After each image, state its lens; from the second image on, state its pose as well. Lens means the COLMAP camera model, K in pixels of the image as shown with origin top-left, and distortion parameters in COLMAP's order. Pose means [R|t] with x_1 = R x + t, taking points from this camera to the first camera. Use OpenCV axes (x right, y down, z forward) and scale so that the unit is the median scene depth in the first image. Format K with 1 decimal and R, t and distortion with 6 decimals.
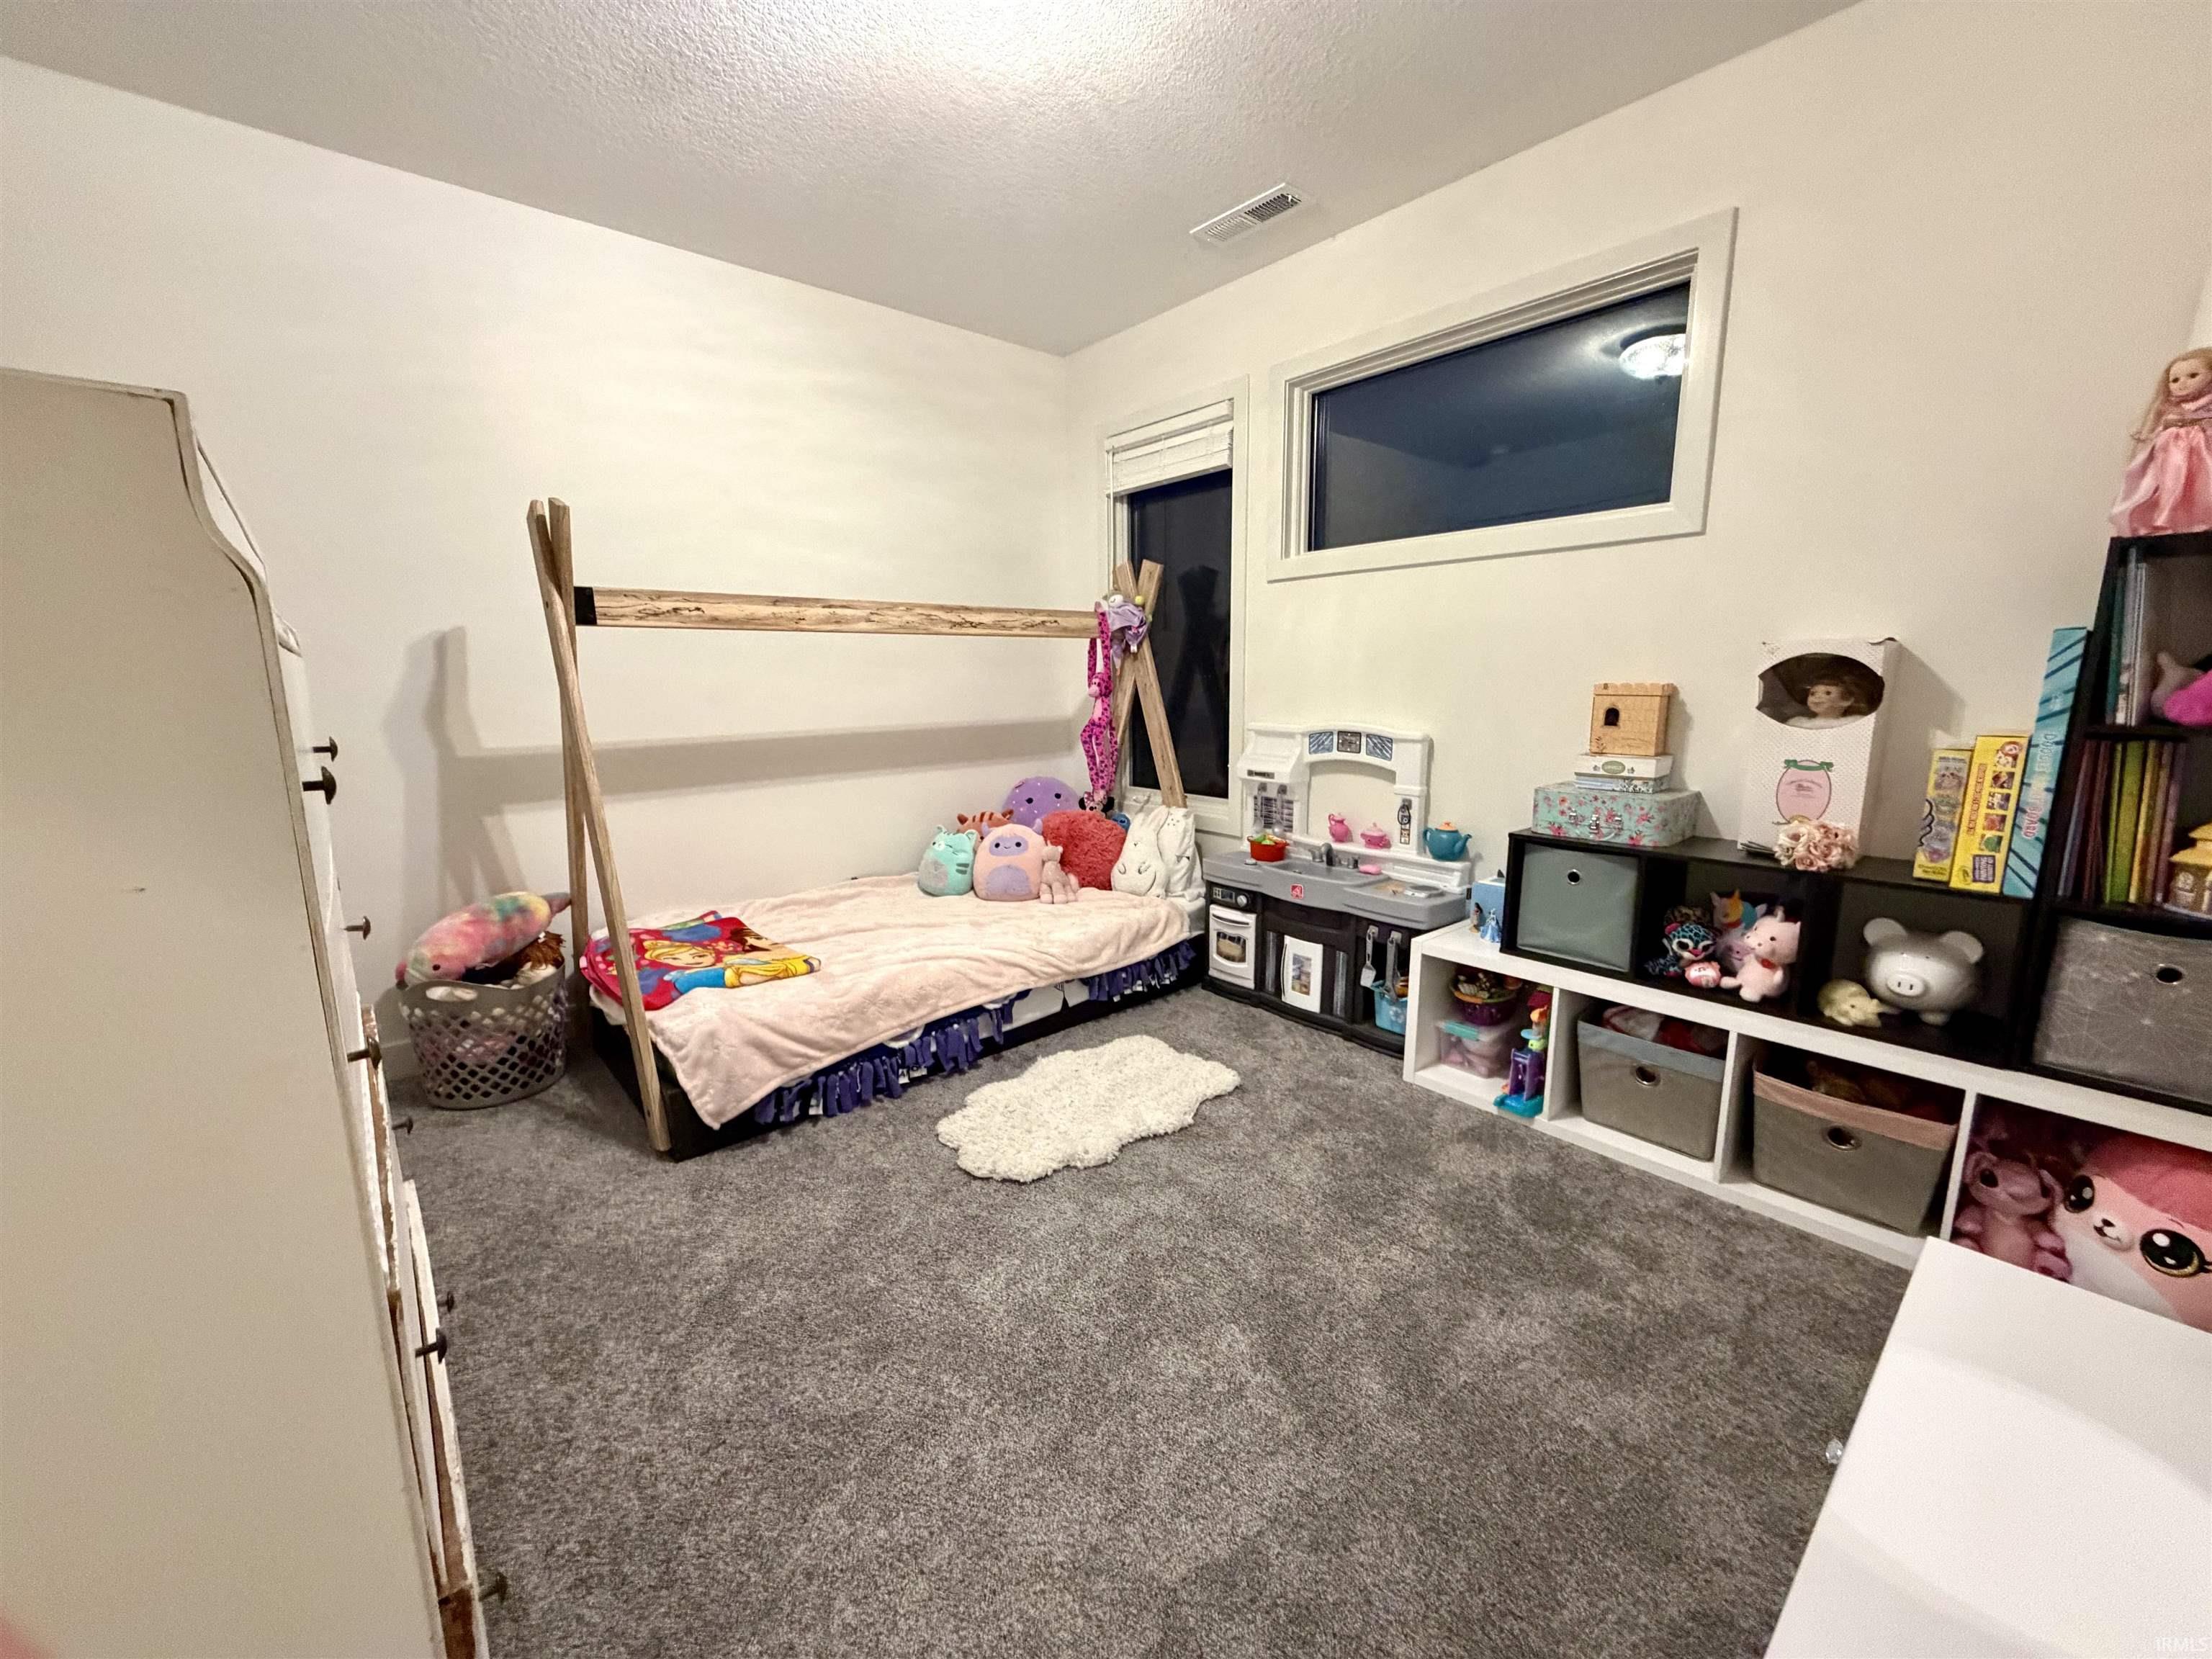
lens RADIAL K [[879.7, 0, 1099.2], [0, 879.7, 827.7], [0, 0, 1]] dist [-0.000301, -0.000556]
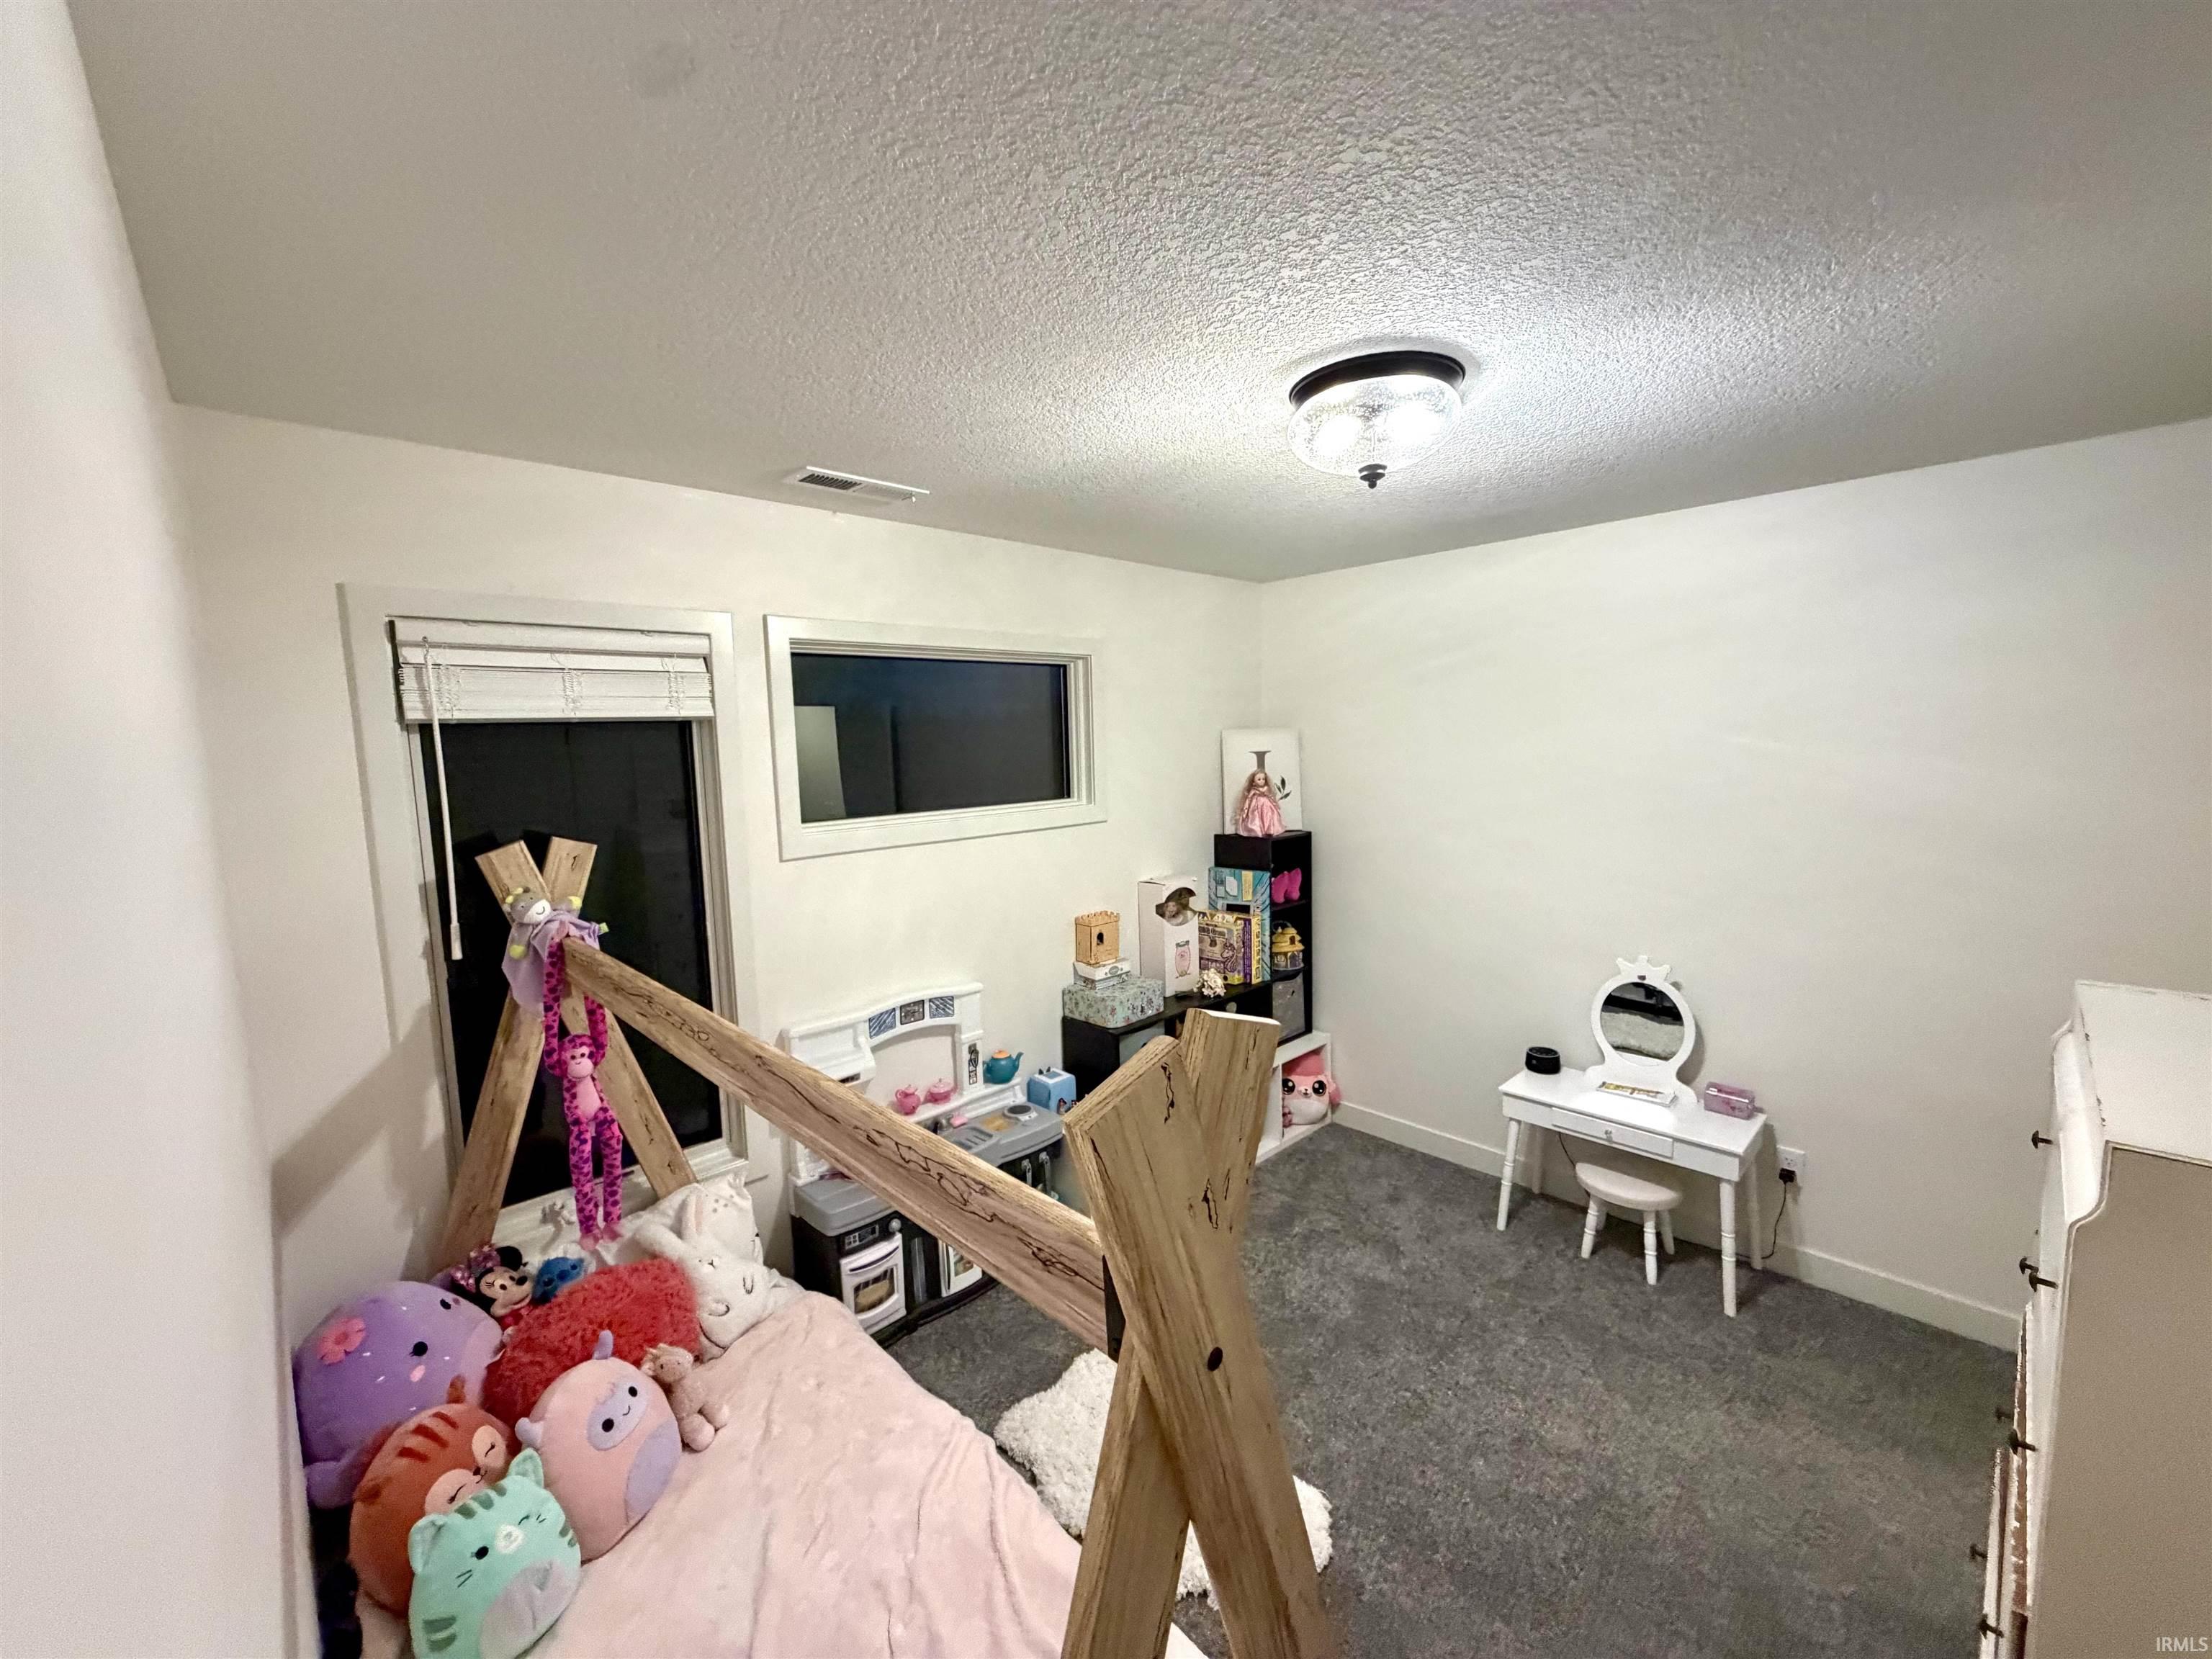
lens RADIAL K [[879.7, 0, 1098.8], [0, 879.7, 827.7], [0, 0, 1]] dist [-0.000301, -0.000556]
pose [[-0.047990, -0.090840, 0.994708, -0.765426], [0.201802, 0.974438, 0.098725, -0.390912], [-0.978250, 0.205472, -0.028432, 0.849559]]
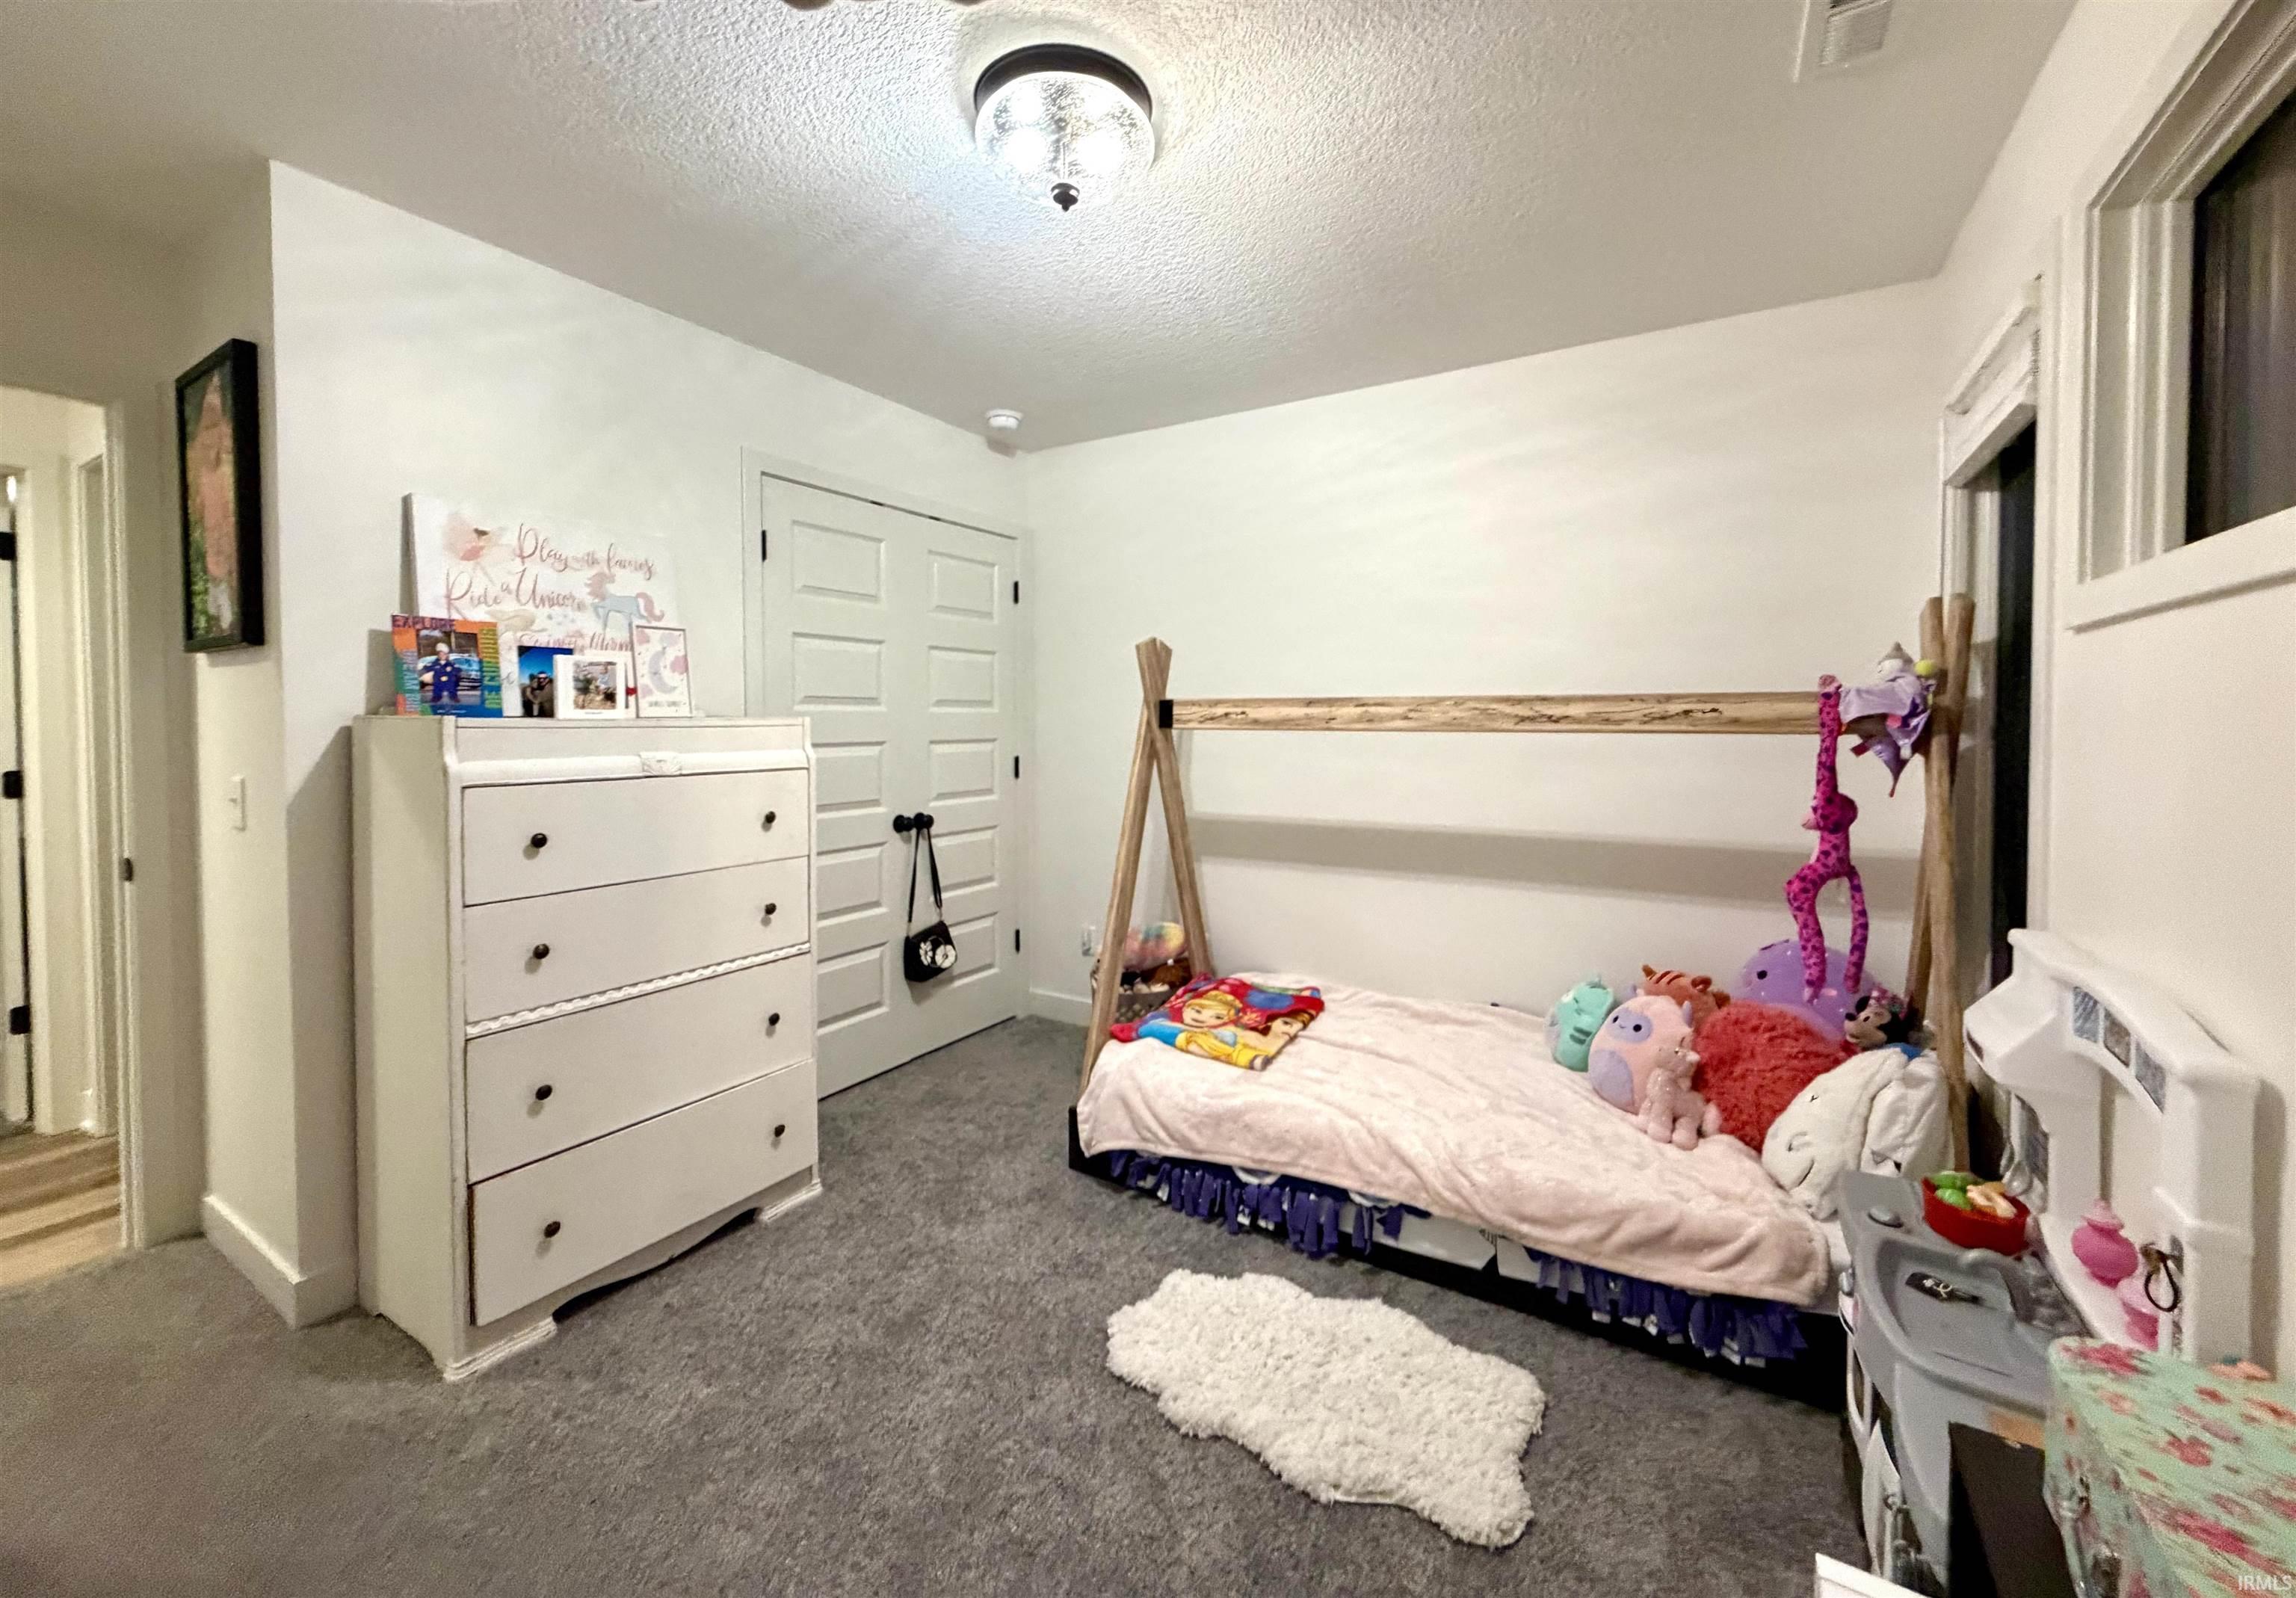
lens RADIAL K [[917.2, 0, 1156.6], [0, 917.2, 736.8], [0, 0, 1]] dist [0.000129, -0.000251]
pose [[0.301727, 0.029344, -0.952943, 0.587130], [-0.169454, 0.985262, -0.023315, -0.155686], [0.938214, 0.168515, 0.302253, 0.490491]]
